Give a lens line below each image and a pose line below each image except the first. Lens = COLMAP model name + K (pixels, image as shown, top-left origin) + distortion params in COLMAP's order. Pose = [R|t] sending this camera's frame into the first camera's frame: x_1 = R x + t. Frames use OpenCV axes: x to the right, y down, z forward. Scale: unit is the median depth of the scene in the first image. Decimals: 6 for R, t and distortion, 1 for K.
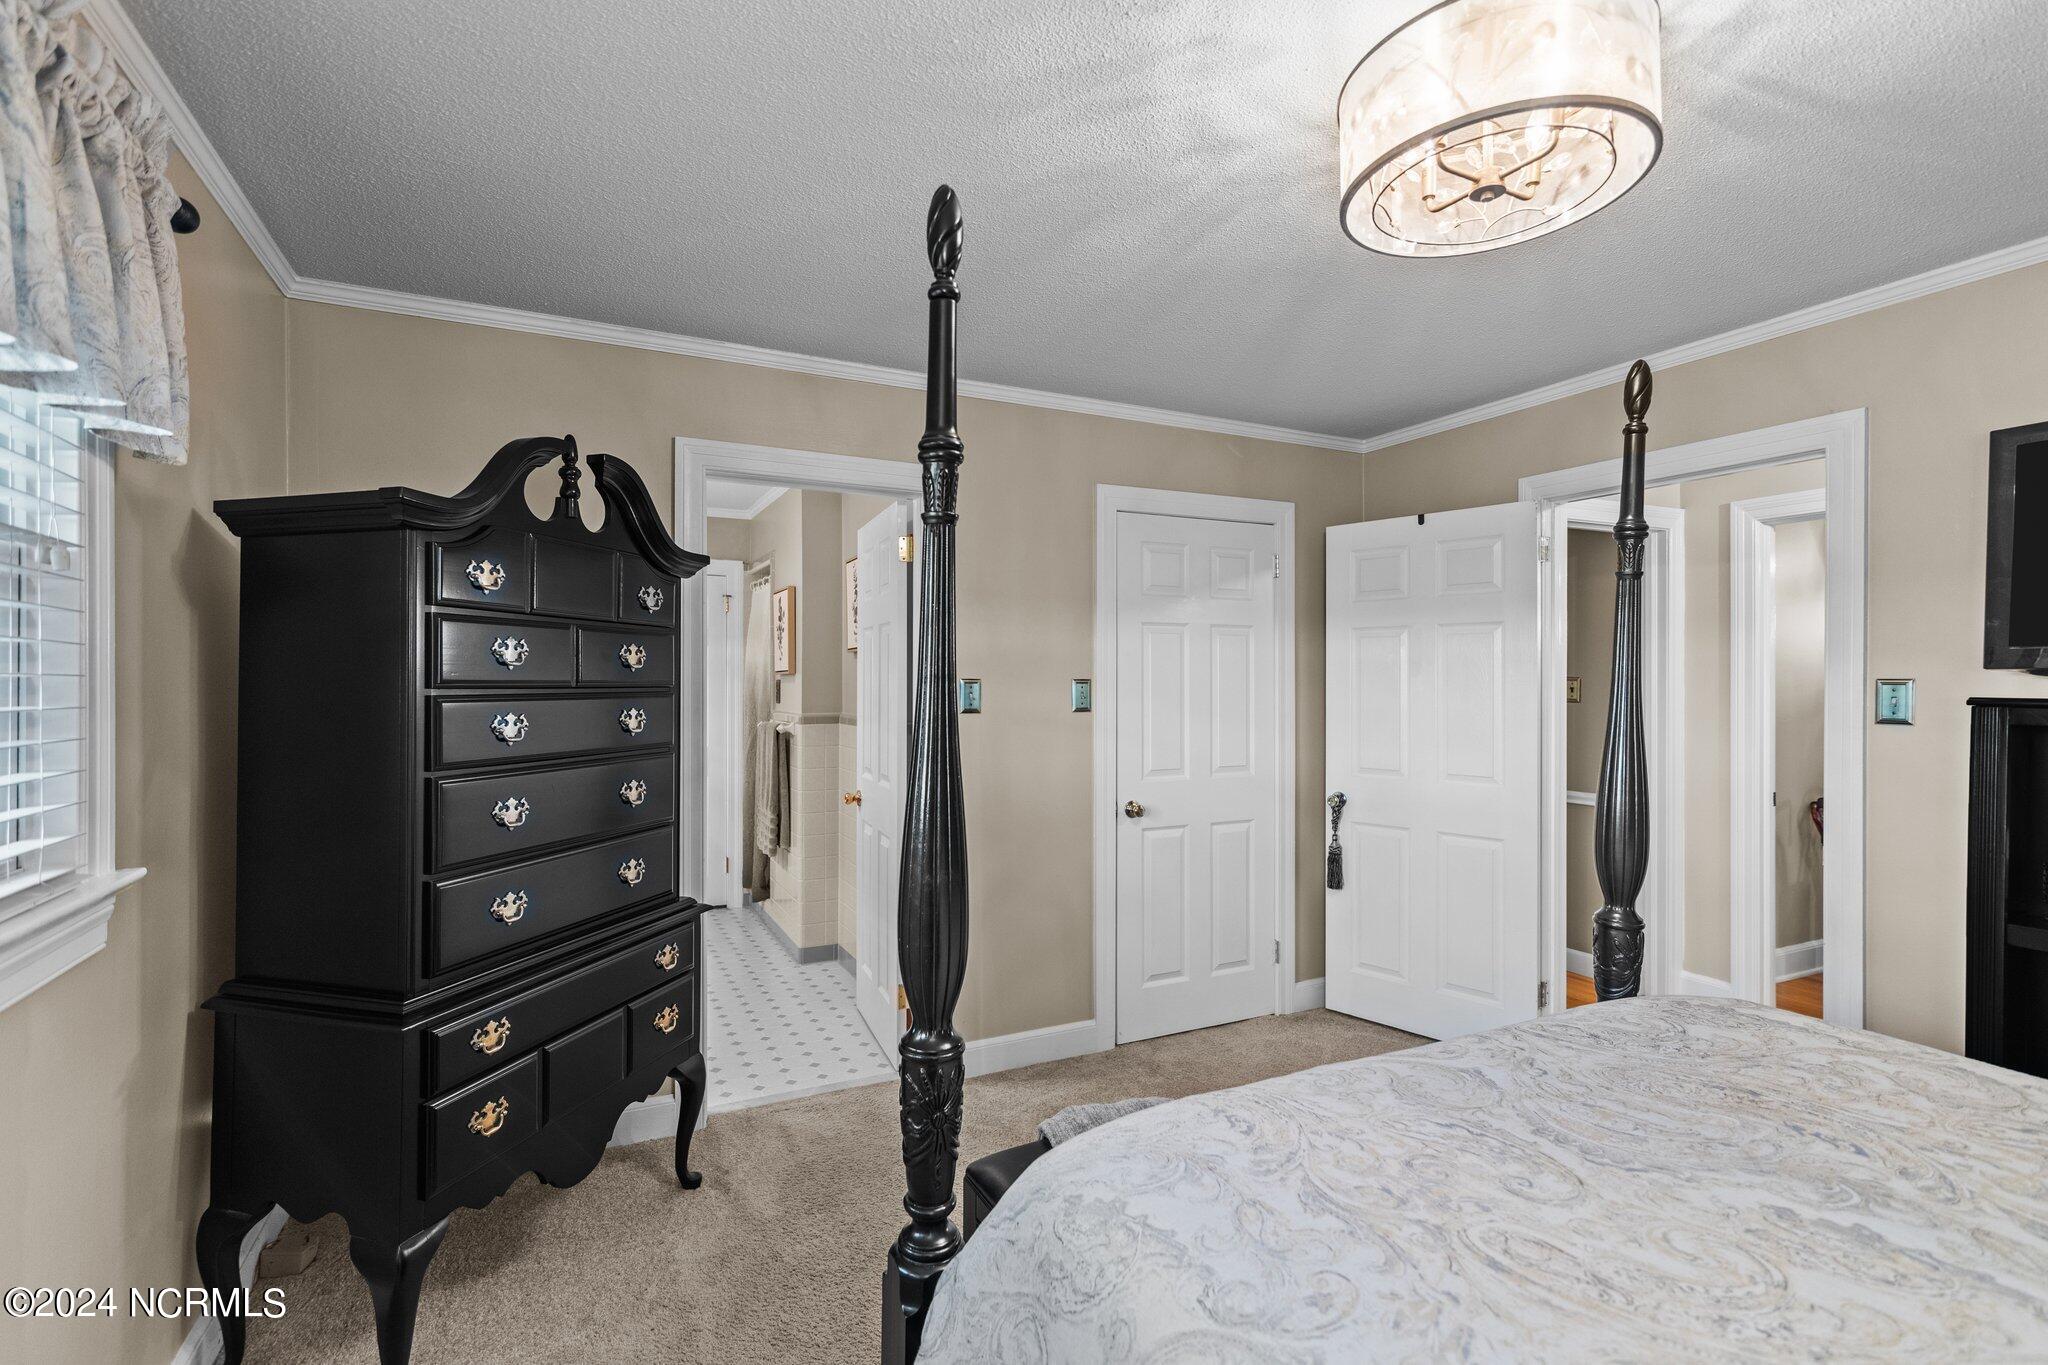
lens RADIAL K [[916.7, 0, 1020.4], [0, 916.7, 685.6], [0, 0, 1]] dist [-0.002270, 0.002968]
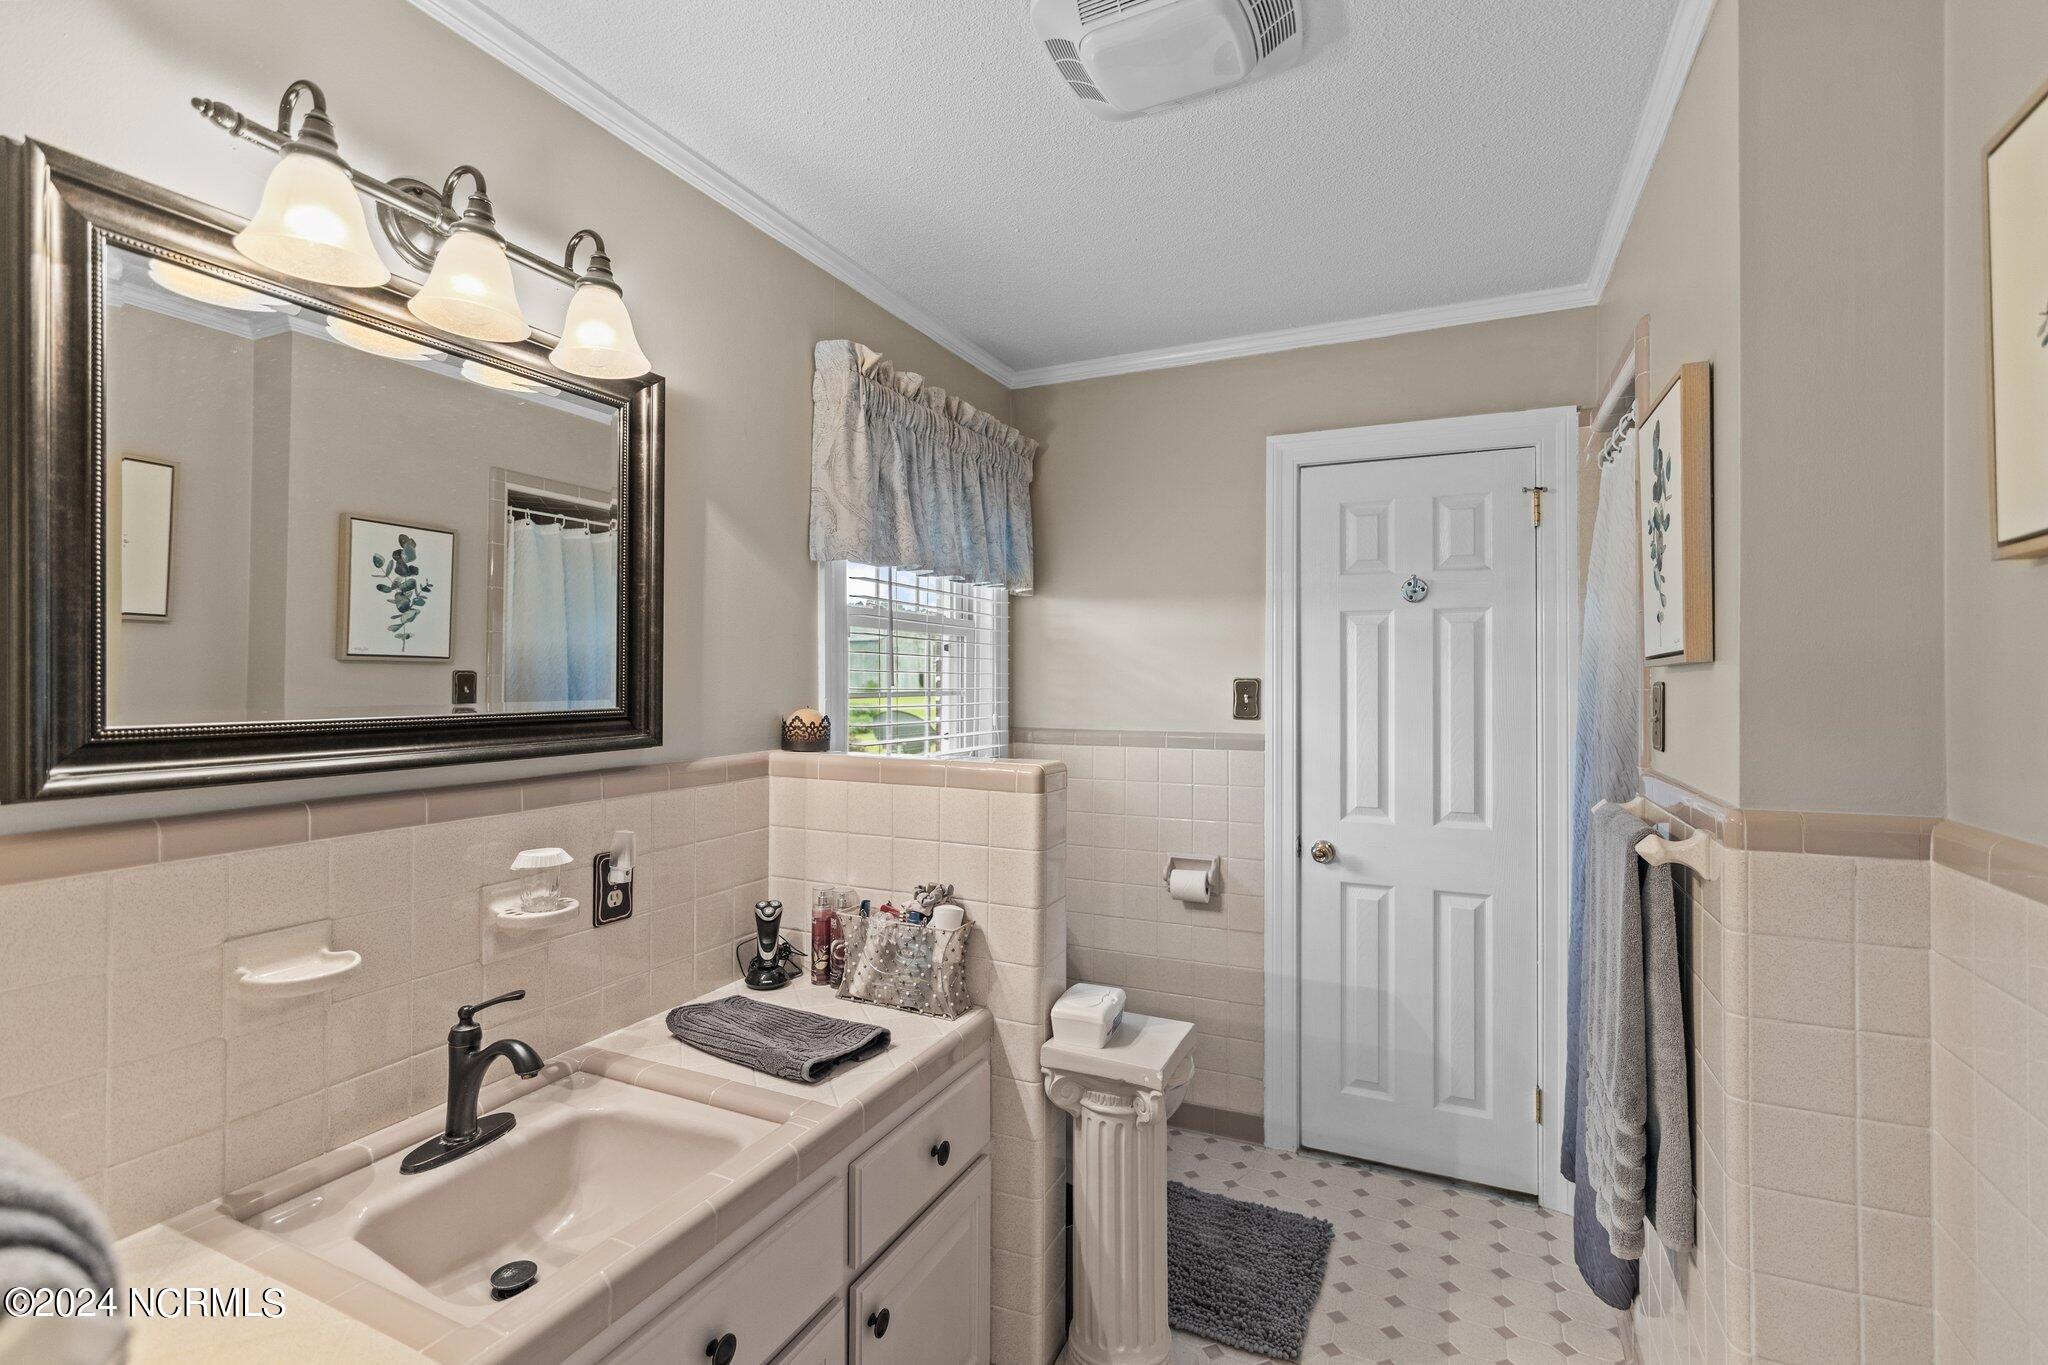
lens RADIAL K [[916.7, 0, 1020.0], [0, 916.7, 676.8], [0, 0, 1]] dist [-0.002270, 0.002968]
pose [[0.613047, -0.007938, -0.790007, -0.147244], [0.003625, 0.999967, -0.007235, -0.006539], [0.790038, 0.001571, 0.613056, 0.631393]]
